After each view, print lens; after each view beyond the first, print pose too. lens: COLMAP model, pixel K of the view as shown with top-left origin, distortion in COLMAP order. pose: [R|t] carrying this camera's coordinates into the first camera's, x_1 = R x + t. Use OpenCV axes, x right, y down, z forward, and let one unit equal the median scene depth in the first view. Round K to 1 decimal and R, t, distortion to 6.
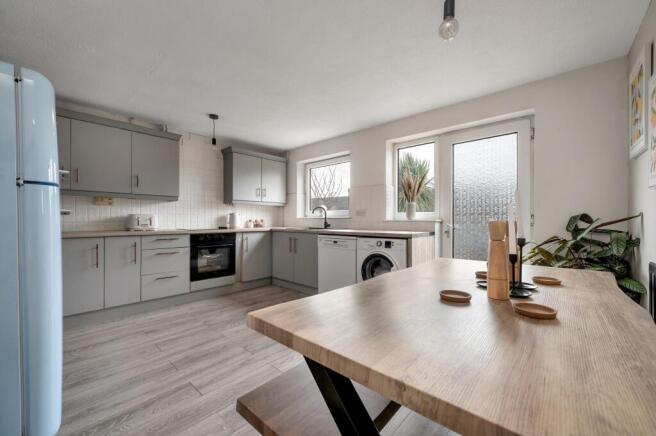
lens RADIAL K [[262.0, 0, 325.8], [0, 262.0, 220.4], [0, 0, 1]] dist [-0.001476, 0.000394]
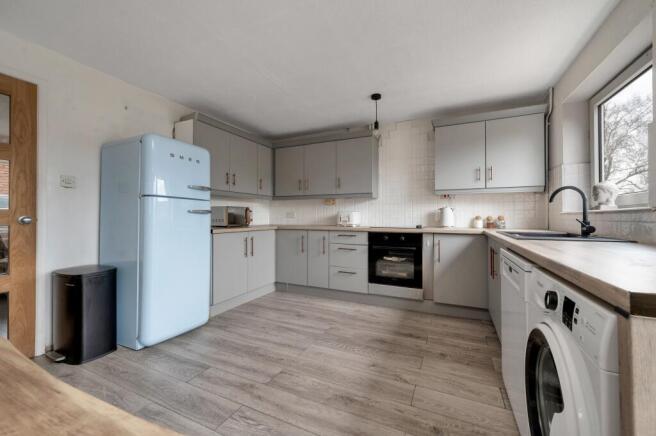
lens RADIAL K [[262.0, 0, 327.8], [0, 262.0, 215.0], [0, 0, 1]] dist [-0.001476, 0.000394]
pose [[0.295593, -0.007897, -0.955281, 0.352797], [-0.002255, 0.999957, -0.008965, 0.000398], [0.955311, 0.004804, 0.295562, 0.609185]]
